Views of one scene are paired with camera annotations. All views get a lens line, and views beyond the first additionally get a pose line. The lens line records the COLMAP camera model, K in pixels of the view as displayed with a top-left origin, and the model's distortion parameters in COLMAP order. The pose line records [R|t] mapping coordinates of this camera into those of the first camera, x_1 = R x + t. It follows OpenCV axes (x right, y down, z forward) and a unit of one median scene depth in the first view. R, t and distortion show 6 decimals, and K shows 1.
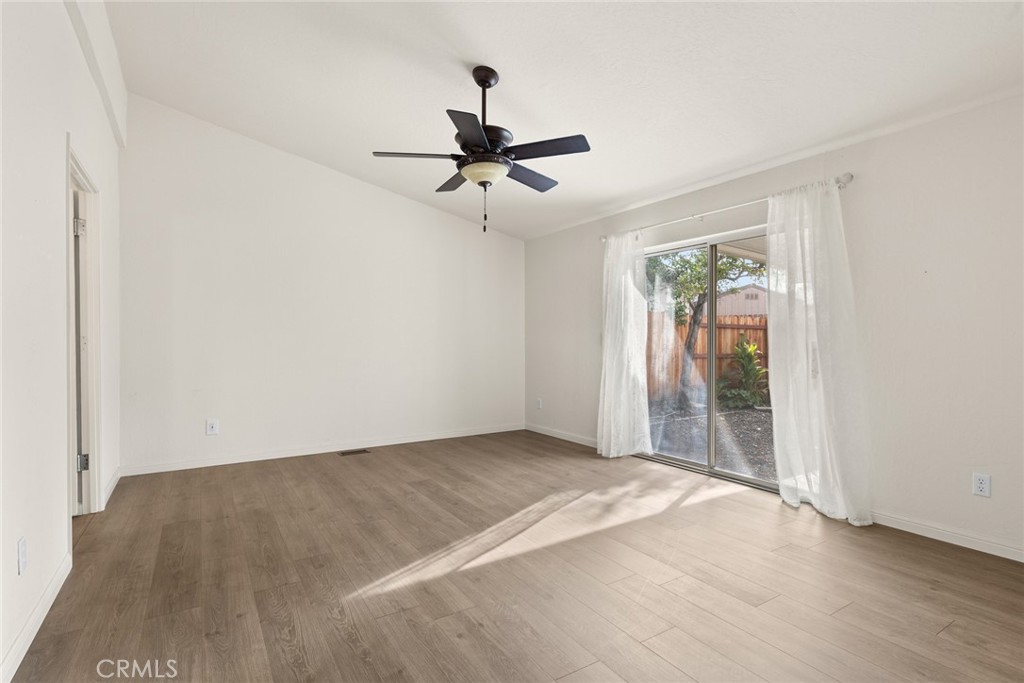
lens RADIAL K [[501.8, 0, 512.0], [0, 501.8, 341.5], [0, 0, 1]] dist [-0.002376, -0.000287]
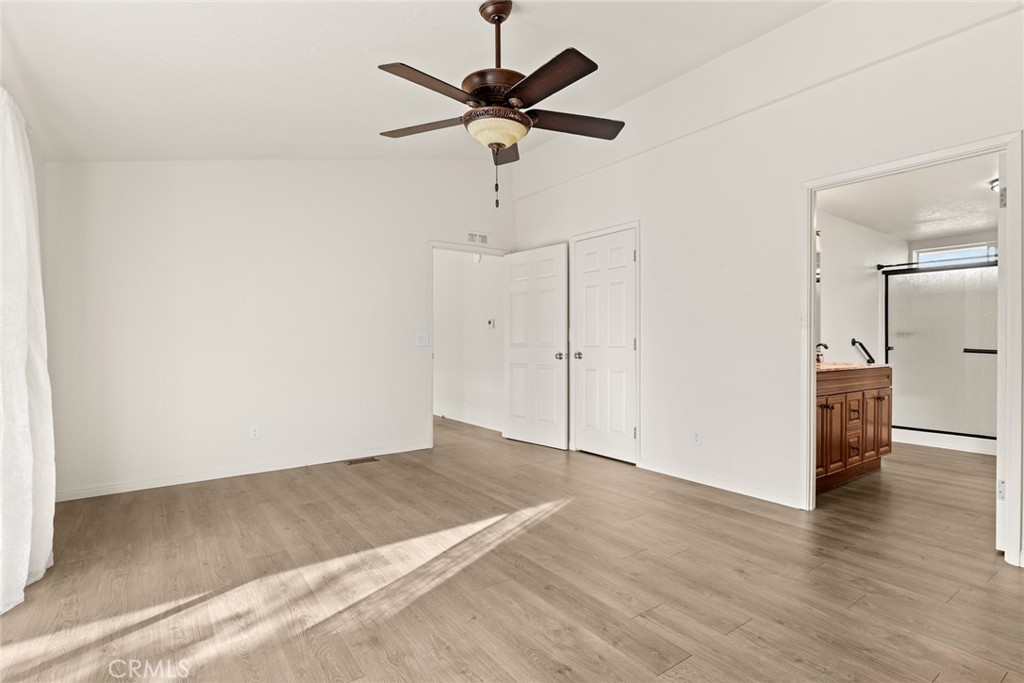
lens RADIAL K [[501.8, 0, 512.0], [0, 501.8, 341.5], [0, 0, 1]] dist [-0.002376, -0.000287]
pose [[-0.998312, 0.004901, -0.057873, -0.029878], [0.004543, 0.999970, 0.006312, -0.004413], [0.057902, 0.006038, -0.998304, 1.795292]]
